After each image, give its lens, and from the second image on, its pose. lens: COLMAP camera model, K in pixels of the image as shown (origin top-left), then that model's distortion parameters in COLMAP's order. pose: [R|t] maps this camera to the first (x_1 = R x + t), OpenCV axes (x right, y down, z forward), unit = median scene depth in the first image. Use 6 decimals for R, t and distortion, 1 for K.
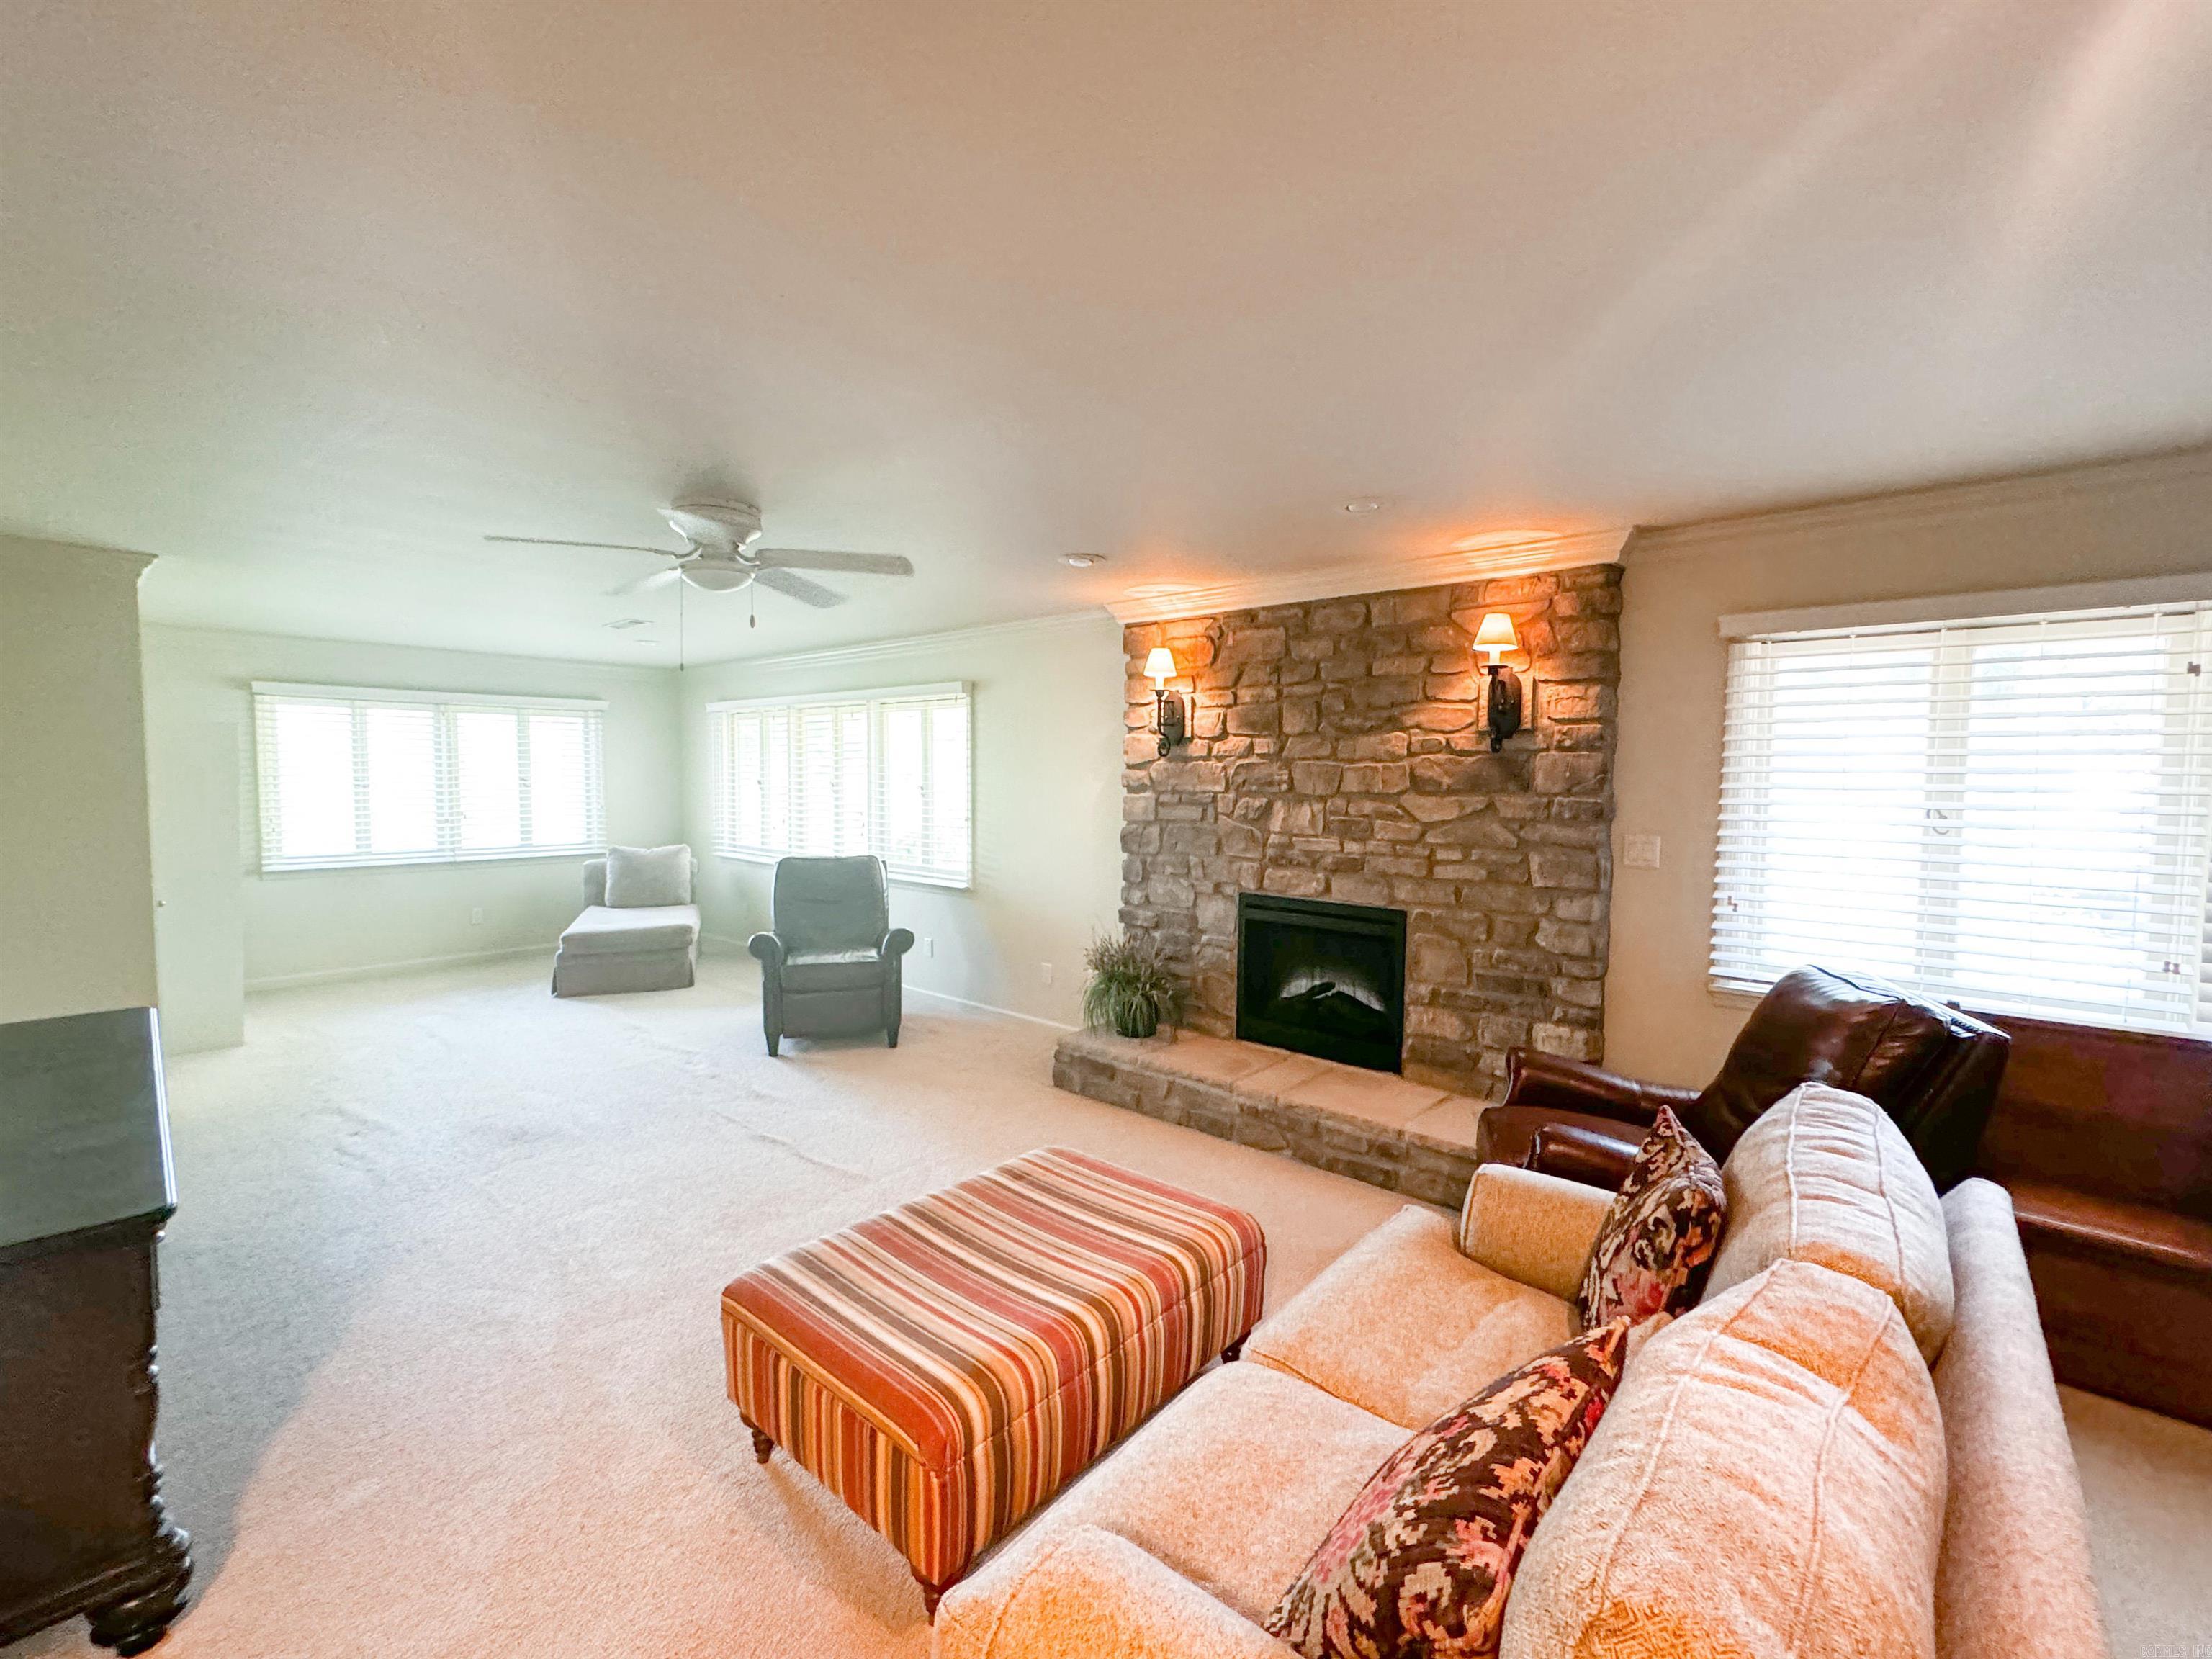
lens RADIAL K [[956.1, 0, 1099.8], [0, 956.1, 835.9], [0, 0, 1]] dist [0.004189, 0.000212]
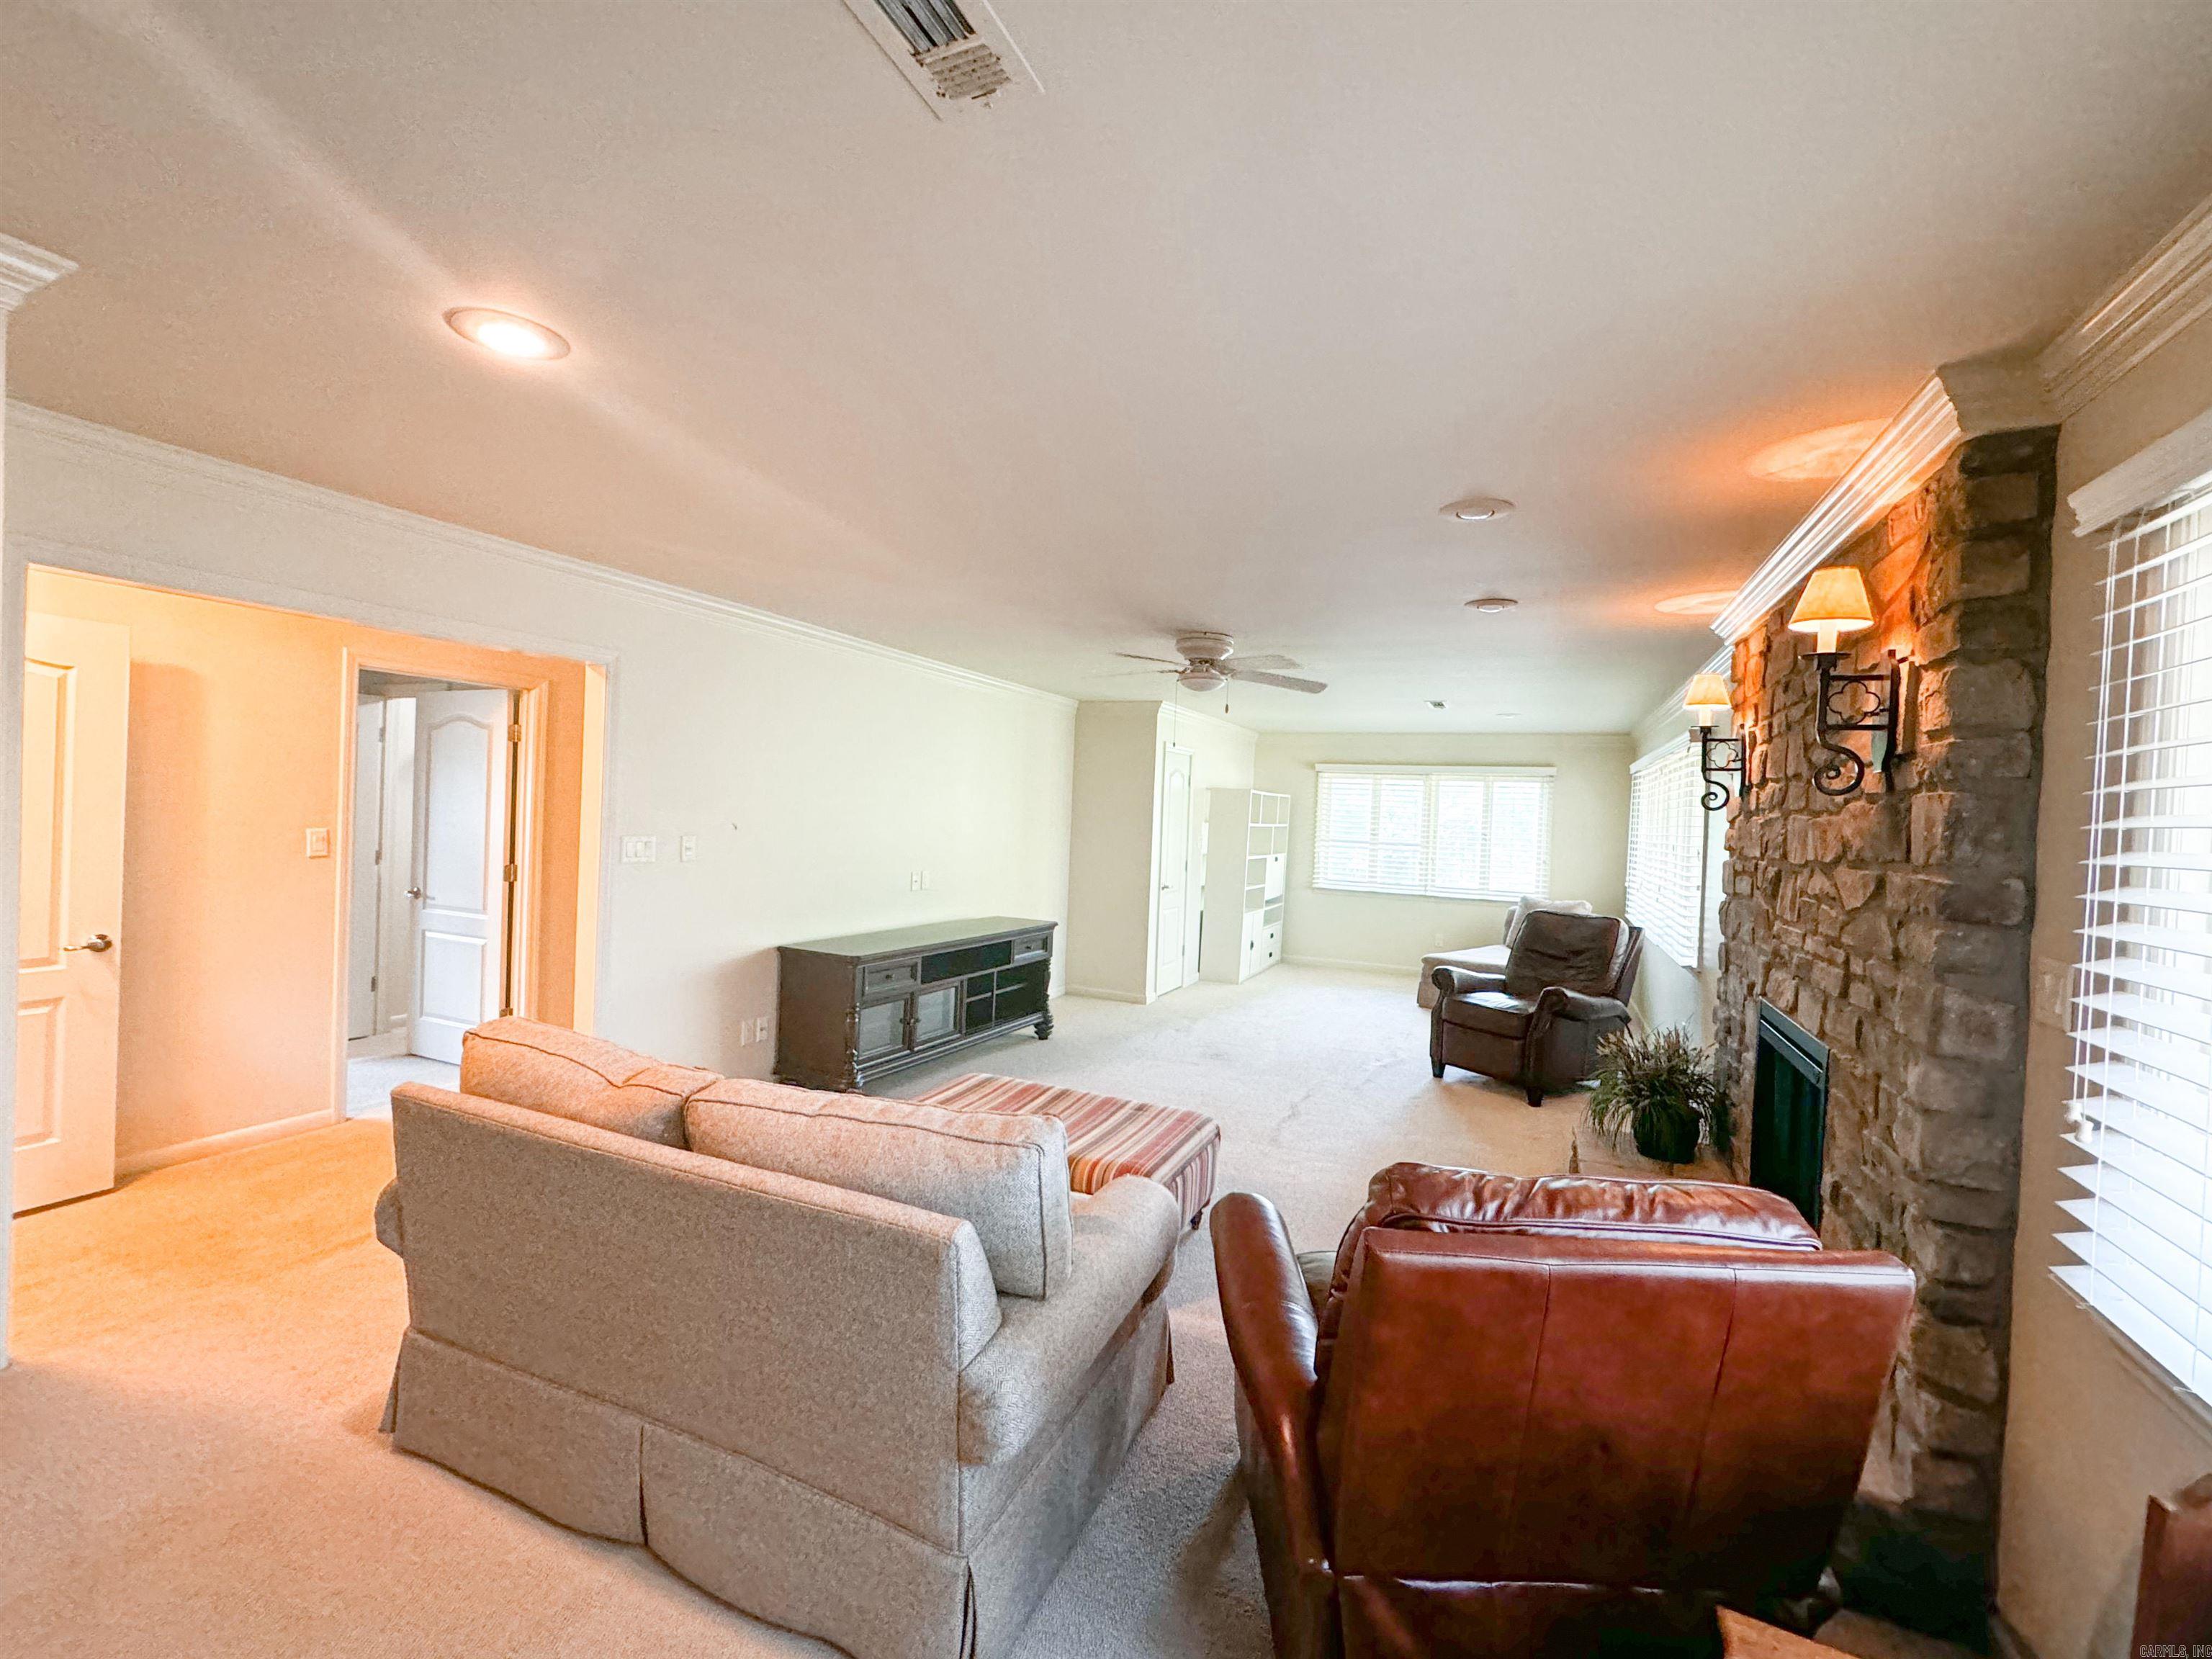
lens RADIAL K [[956.1, 0, 1099.6], [0, 956.1, 825.1], [0, 0, 1]] dist [0.004189, 0.000212]
pose [[0.301515, 0.018061, -0.953290, 0.526241], [-0.101625, 0.994734, -0.013296, -0.006663], [0.948030, 0.100887, 0.301763, 0.227519]]
